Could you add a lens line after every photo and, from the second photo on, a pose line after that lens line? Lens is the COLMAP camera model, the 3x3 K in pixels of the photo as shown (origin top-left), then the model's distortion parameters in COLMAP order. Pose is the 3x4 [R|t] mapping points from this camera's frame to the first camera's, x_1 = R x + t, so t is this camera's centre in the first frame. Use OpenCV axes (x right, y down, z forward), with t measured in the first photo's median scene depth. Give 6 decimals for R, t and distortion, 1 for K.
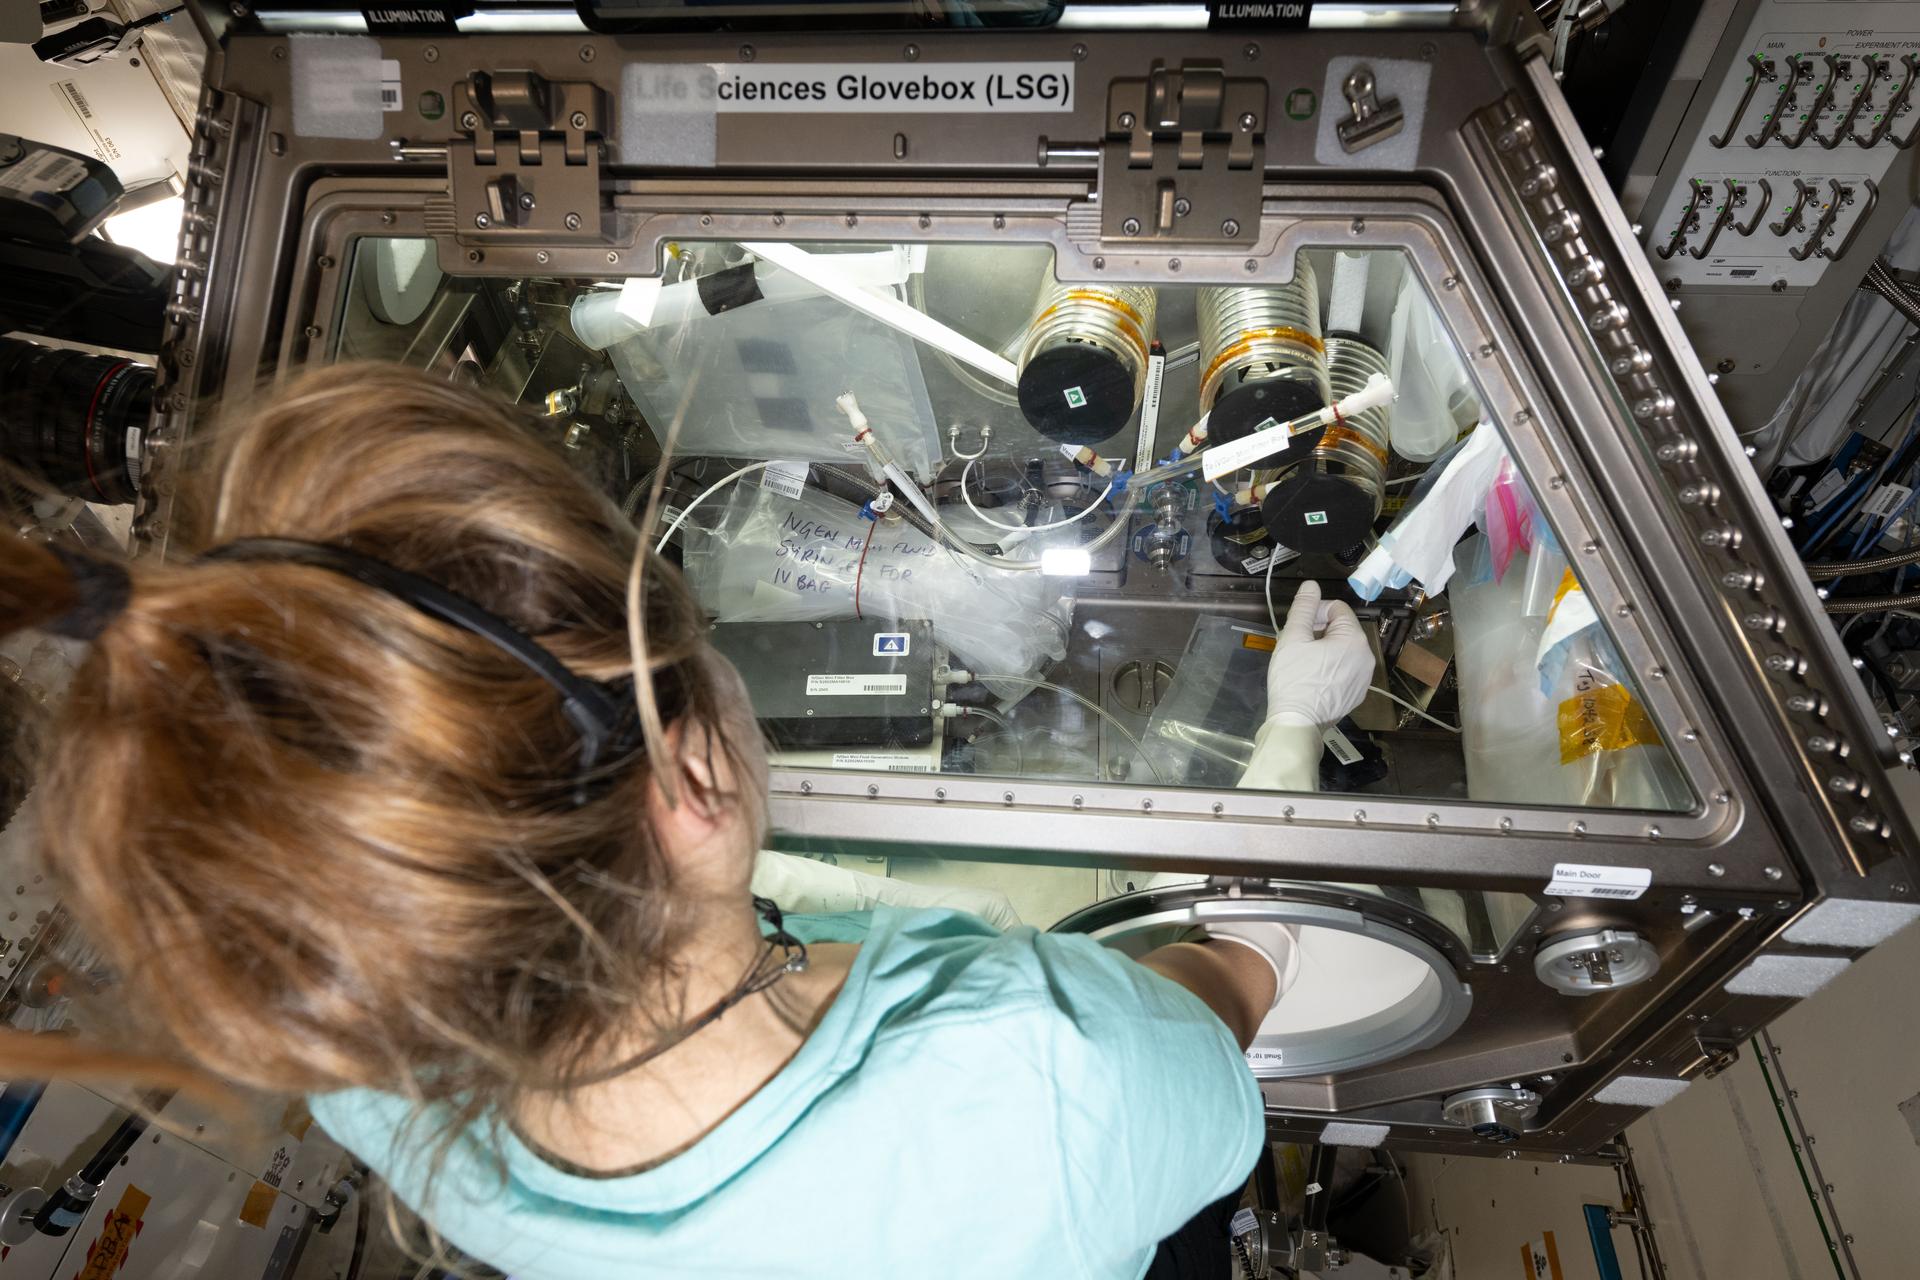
lens RADIAL K [[1086.6, 0, 965.1], [0, 1086.6, 648.3], [0, 0, 1]] dist [0.002650, -0.000680]
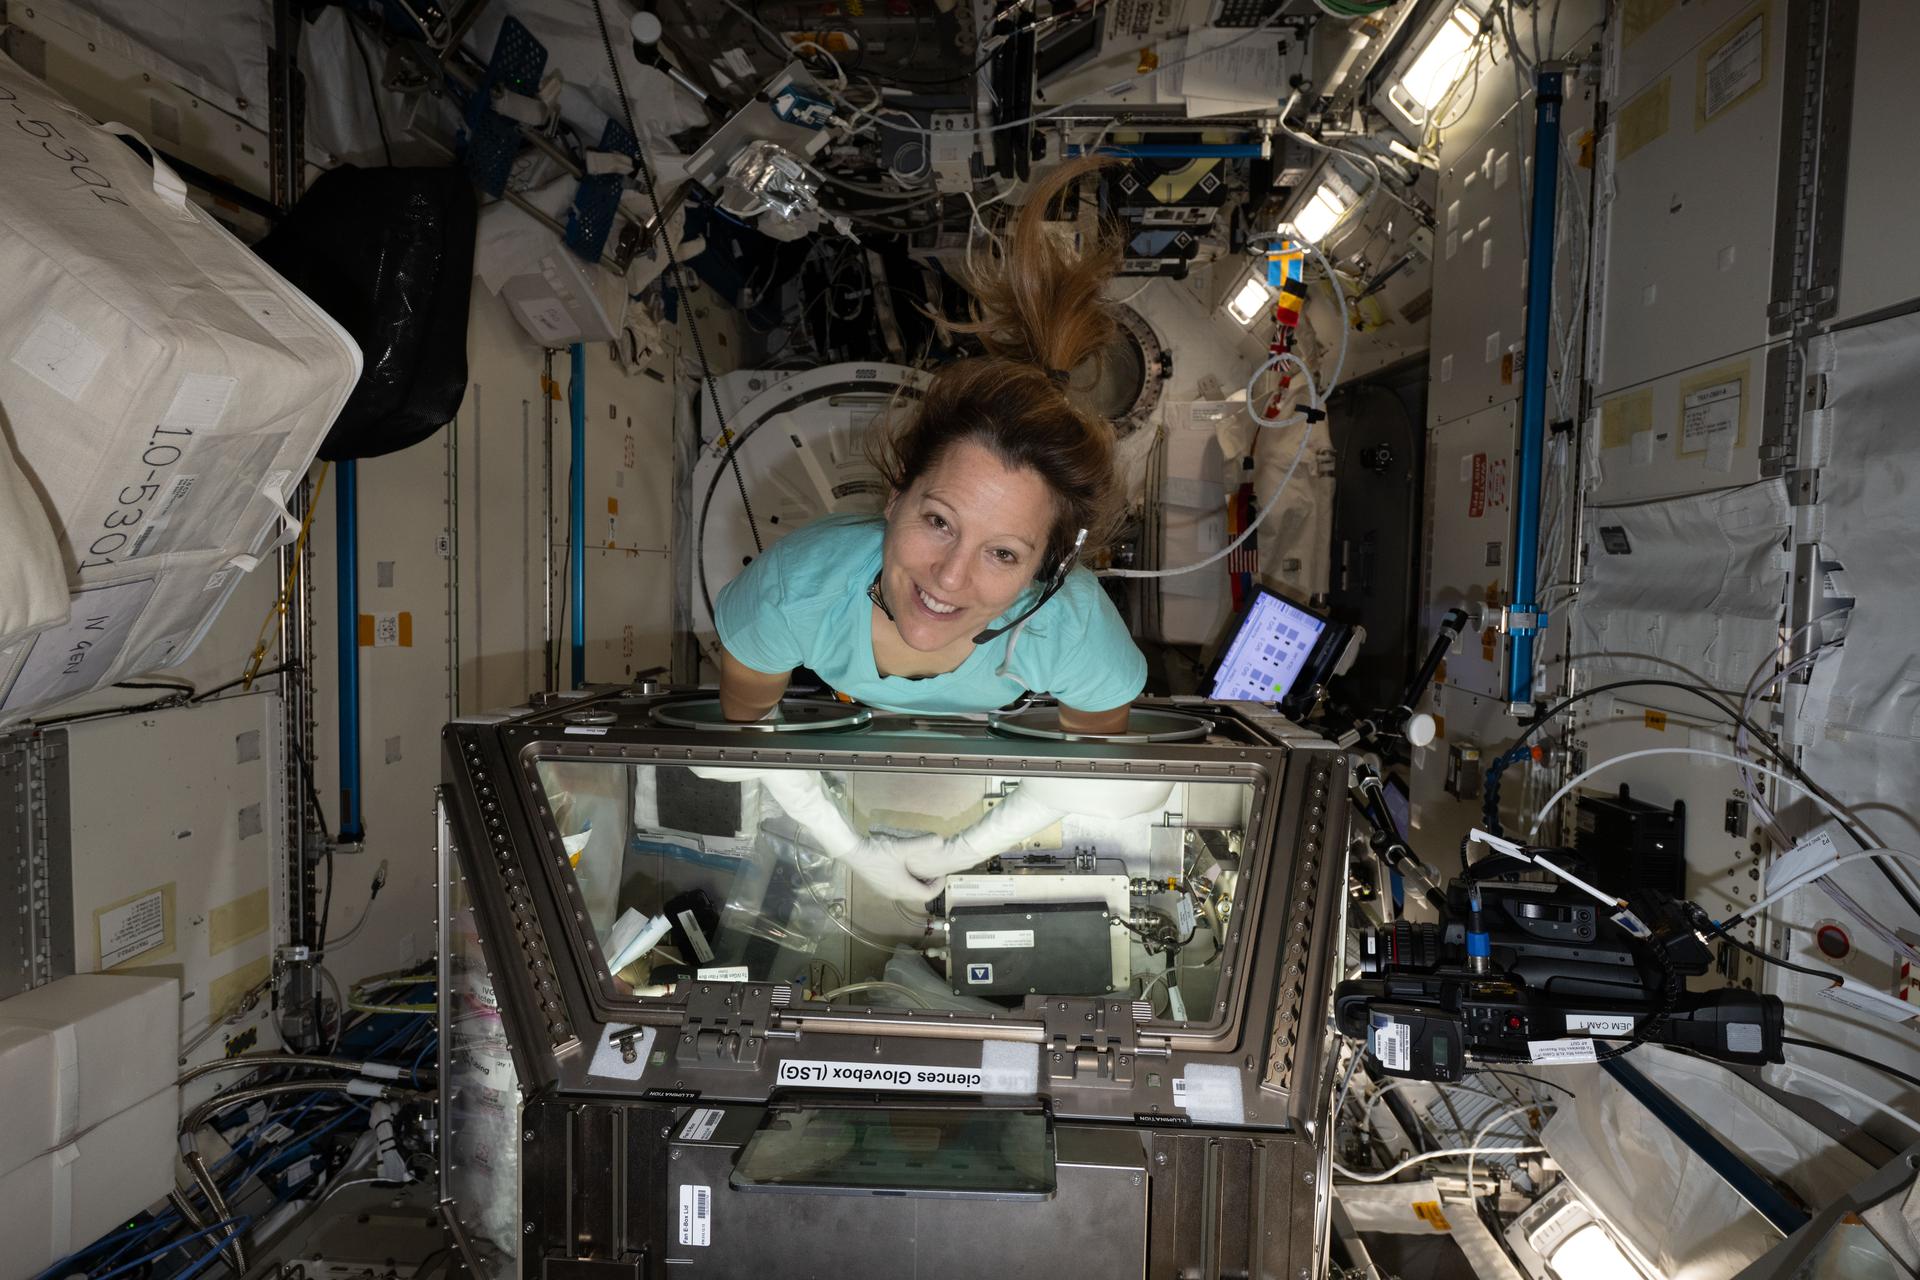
lens RADIAL K [[1086.6, 0, 965.1], [0, 1086.6, 648.3], [0, 0, 1]] dist [0.002650, -0.000680]
pose [[-0.993945, 0.057983, 0.093339, -0.409629], [0.007740, -0.810386, 0.585845, -0.981826], [0.109610, 0.583020, 0.805030, -0.815210]]
